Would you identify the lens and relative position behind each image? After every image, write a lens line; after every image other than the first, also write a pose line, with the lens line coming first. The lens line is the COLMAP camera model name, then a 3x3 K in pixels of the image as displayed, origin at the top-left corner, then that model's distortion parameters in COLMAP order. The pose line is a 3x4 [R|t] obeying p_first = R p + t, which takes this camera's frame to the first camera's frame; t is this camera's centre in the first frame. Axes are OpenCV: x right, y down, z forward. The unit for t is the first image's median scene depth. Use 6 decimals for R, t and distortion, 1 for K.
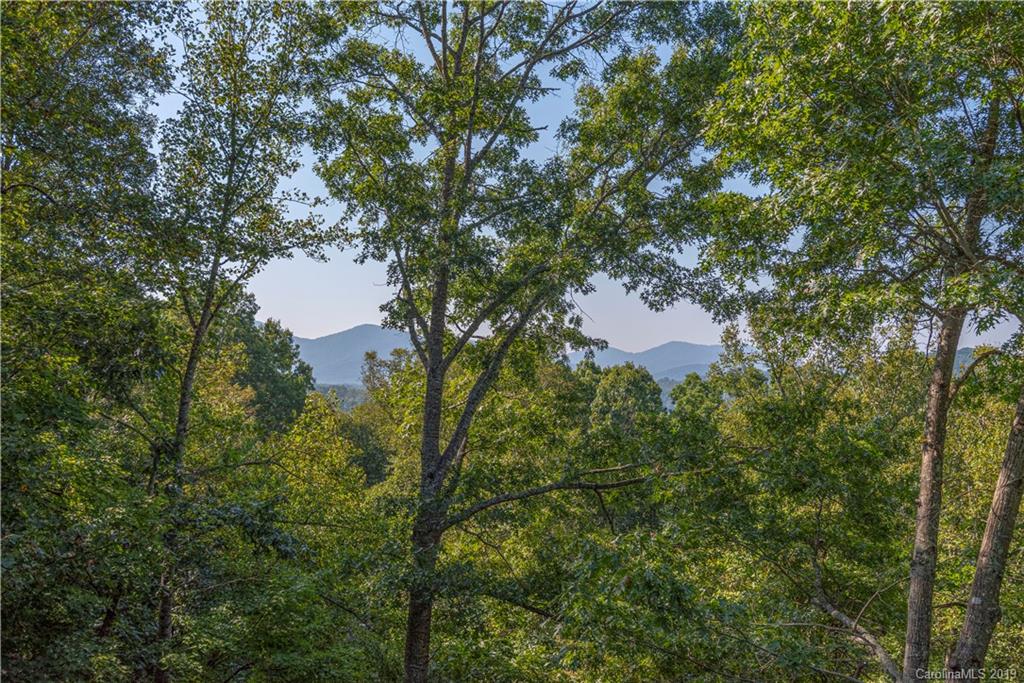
lens RADIAL K [[975.1, 0, 508.5], [0, 975.1, 344.6], [0, 0, 1]] dist [0.007253, 0.000000]
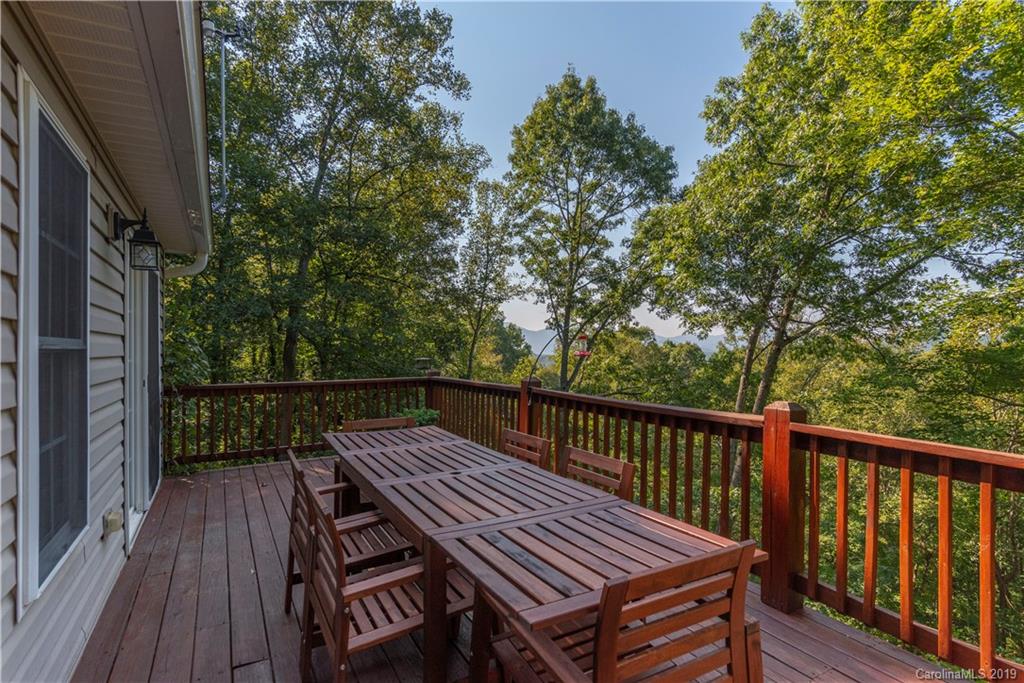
lens RADIAL K [[521.9, 0, 511.3], [0, 521.9, 344.9], [0, 0, 1]] dist [-0.014347, -0.000082]
pose [[0.969374, -0.012507, -0.245271, 0.095786], [0.018092, 0.999626, 0.020530, -0.006312], [0.244923, -0.024339, 0.969237, -0.267988]]
